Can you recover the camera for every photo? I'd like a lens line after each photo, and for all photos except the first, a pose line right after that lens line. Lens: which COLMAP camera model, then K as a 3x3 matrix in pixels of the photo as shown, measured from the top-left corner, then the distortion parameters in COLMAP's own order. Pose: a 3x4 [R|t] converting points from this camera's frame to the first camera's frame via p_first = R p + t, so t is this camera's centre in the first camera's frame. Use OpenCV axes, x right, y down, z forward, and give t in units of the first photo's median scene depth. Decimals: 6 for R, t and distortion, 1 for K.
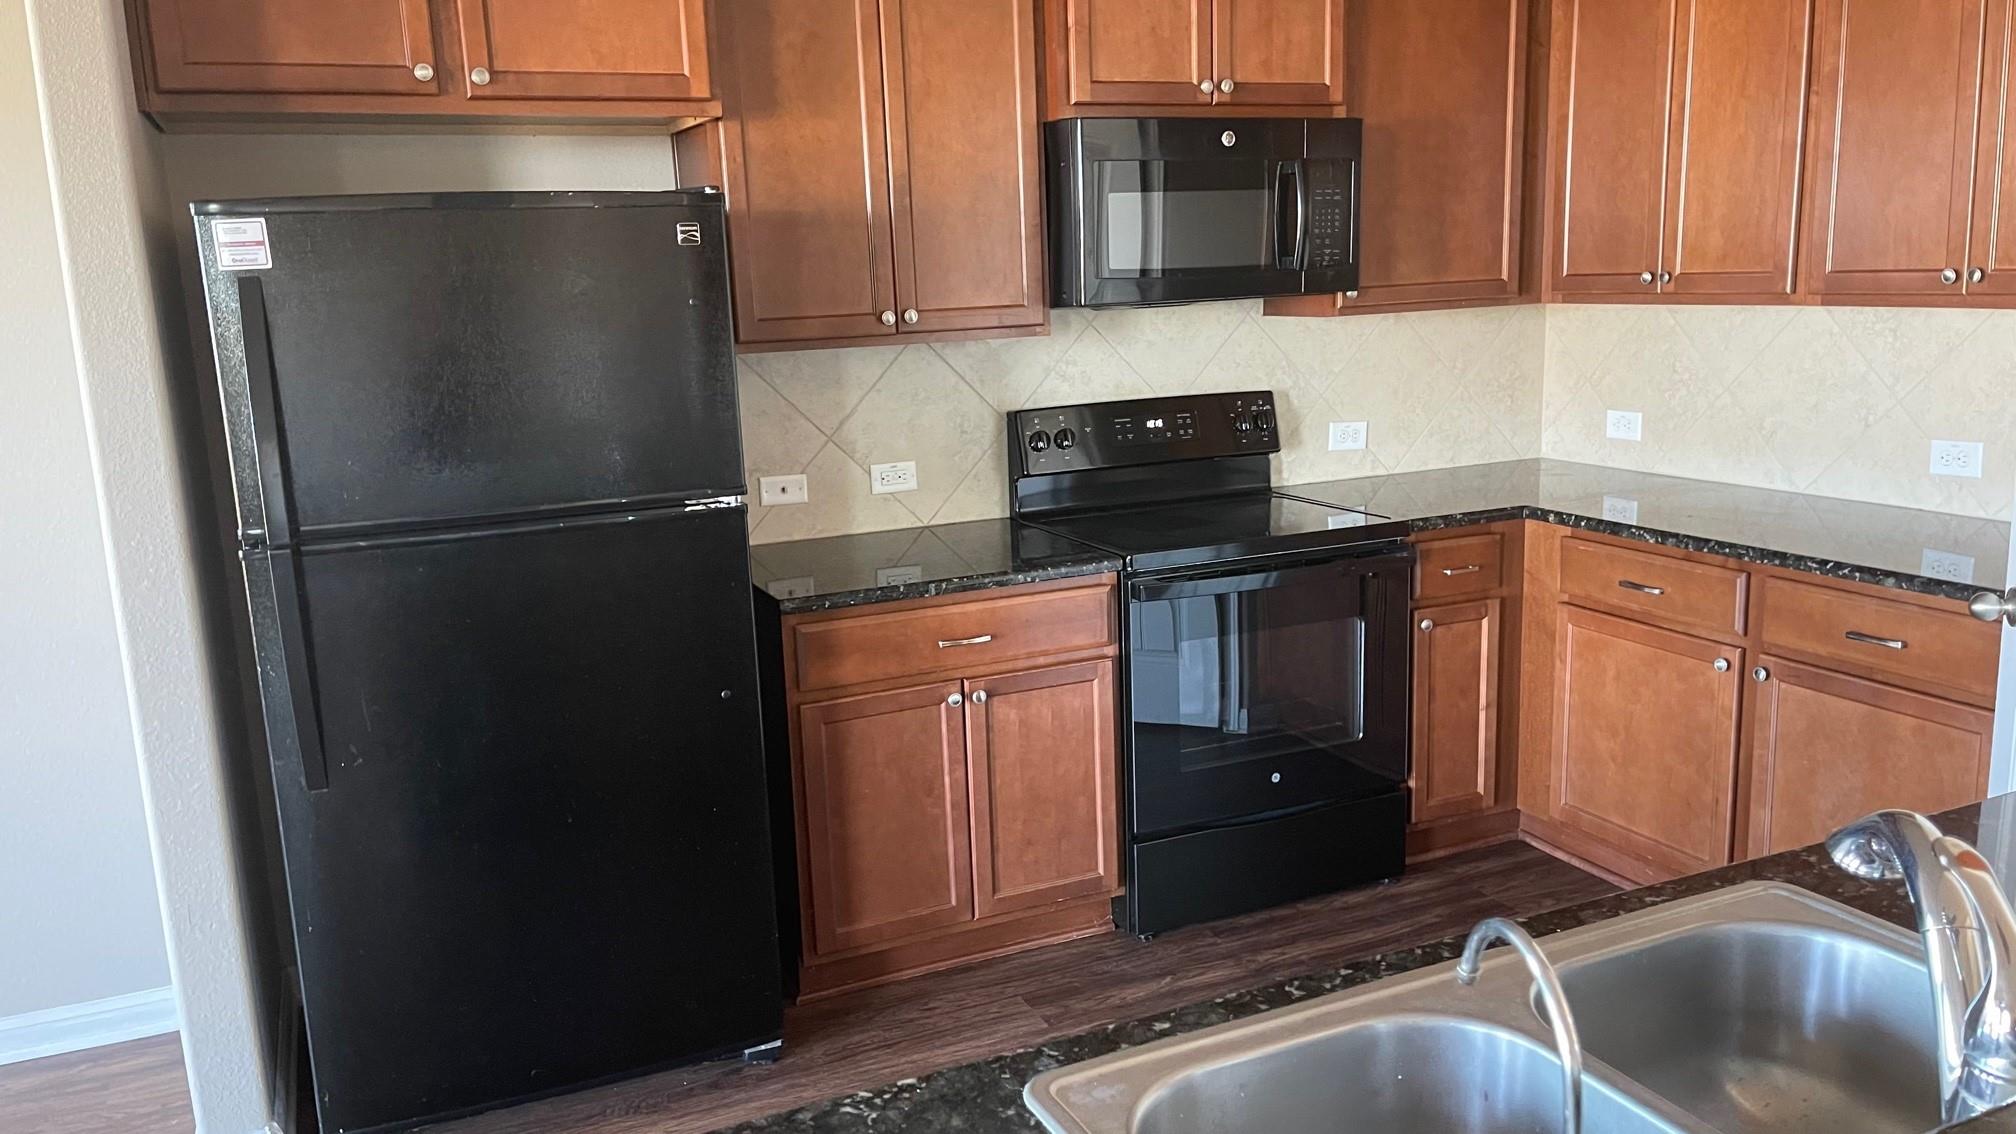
lens RADIAL K [[1518.6, 0, 1016.1], [0, 1518.6, 581.4], [0, 0, 1]] dist [0.064186, -0.074510]
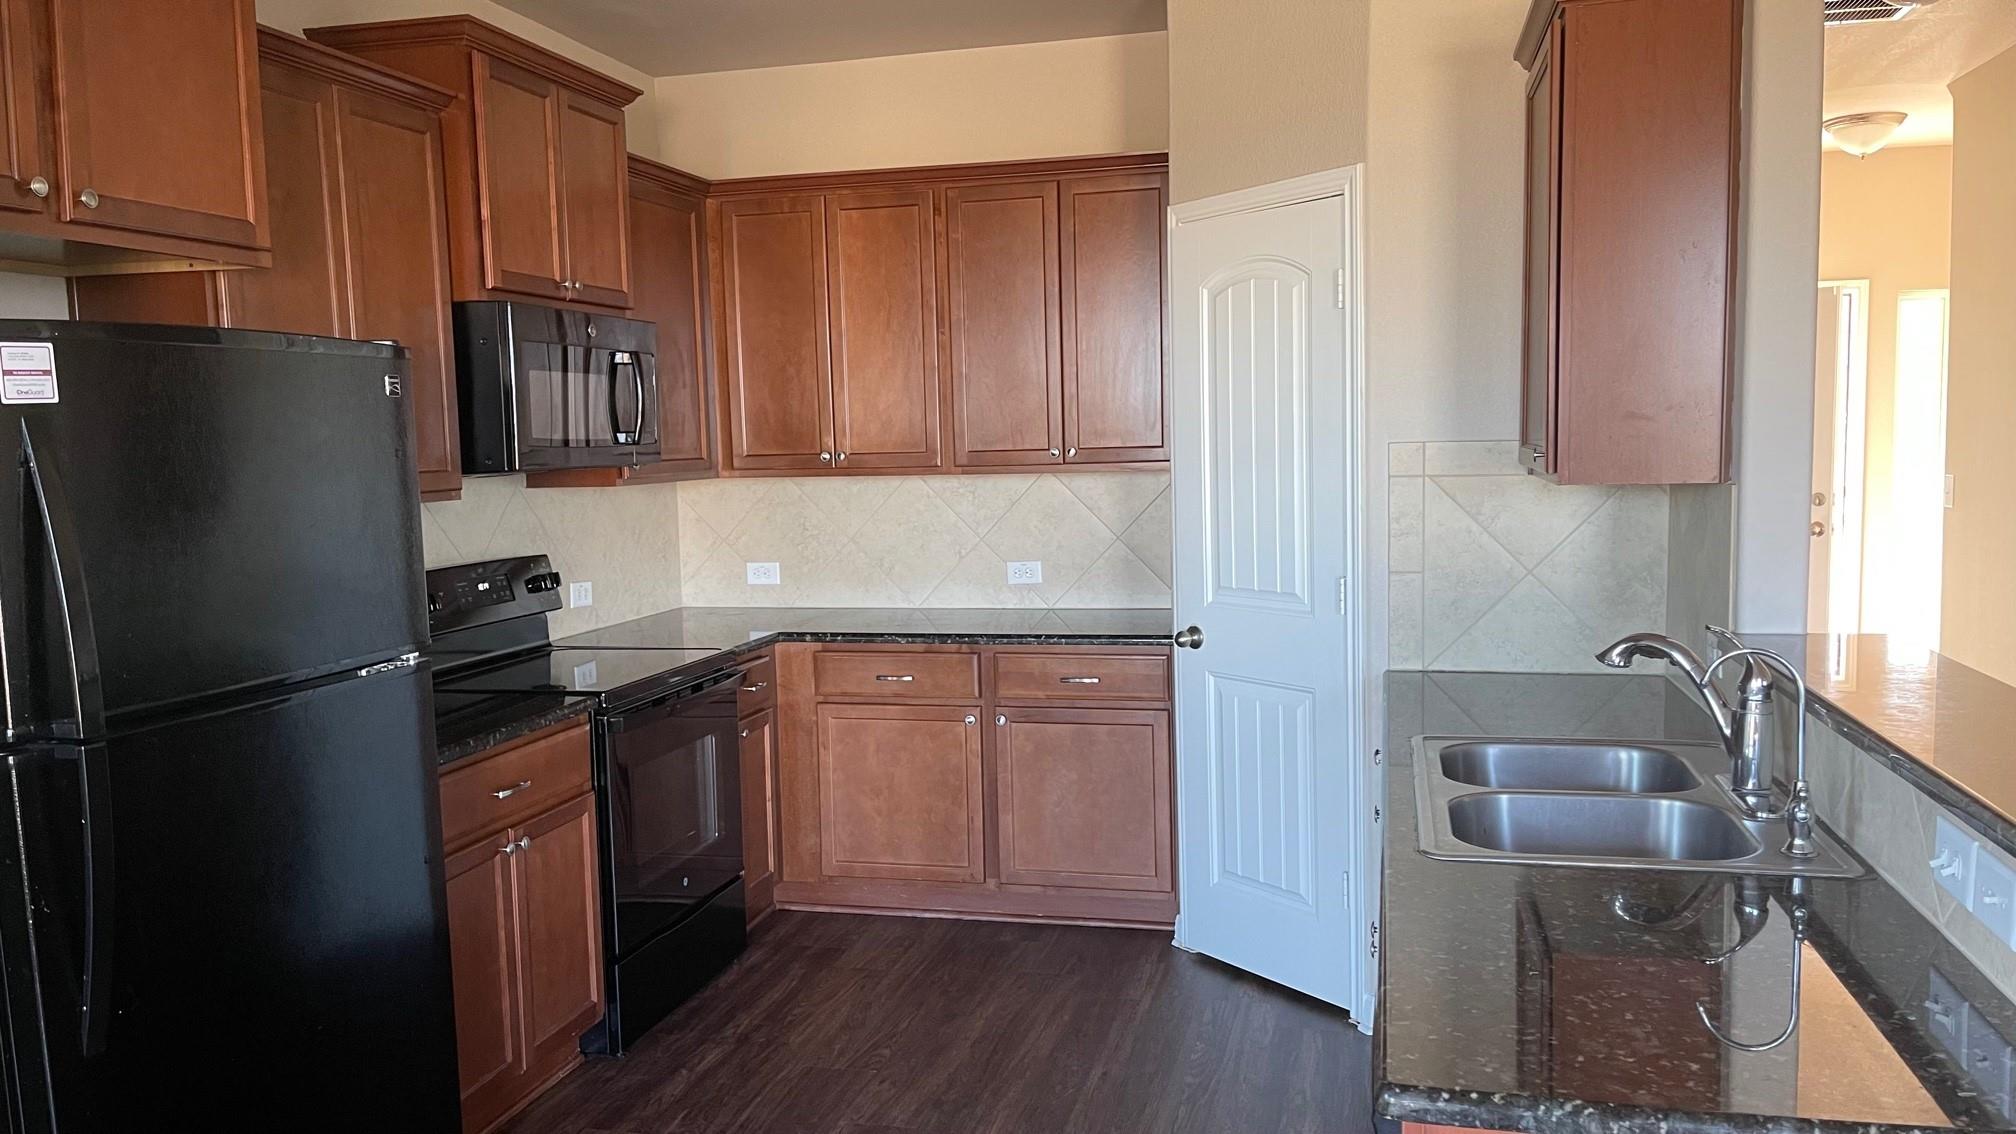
lens RADIAL K [[1518.6, 0, 1004.7], [0, 1518.6, 583.4], [0, 0, 1]] dist [0.064186, -0.074510]
pose [[0.614654, -0.055331, 0.786854, -0.585239], [0.163068, 0.984901, -0.058124, 0.015629], [-0.771757, 0.164036, 0.614396, 0.083318]]
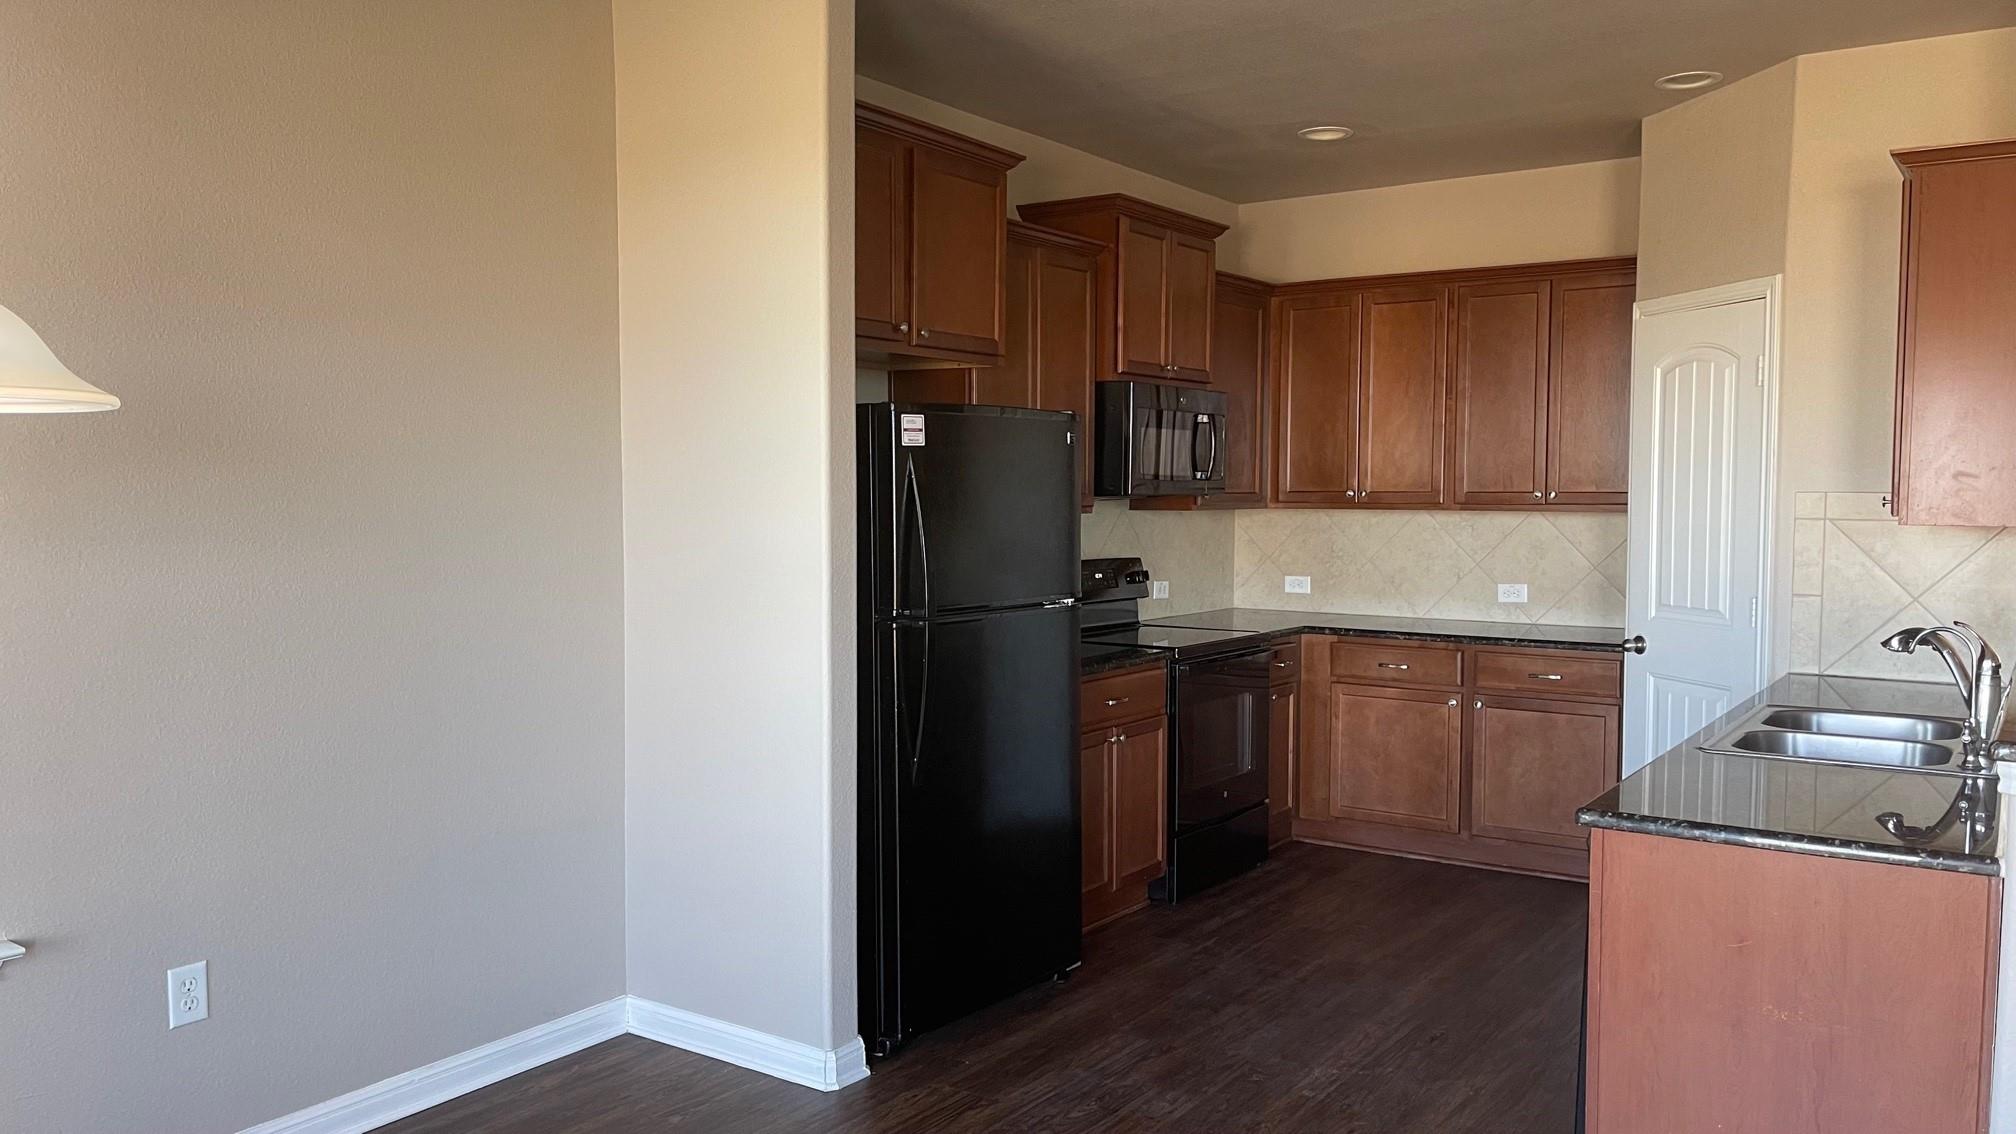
lens RADIAL K [[1518.6, 0, 1003.5], [0, 1518.6, 582.6], [0, 0, 1]] dist [0.064186, -0.074510]
pose [[0.854229, 0.007934, 0.519837, -0.874148], [0.071276, 0.988655, -0.132215, 0.107659], [-0.514989, 0.149993, 0.843972, -0.251968]]
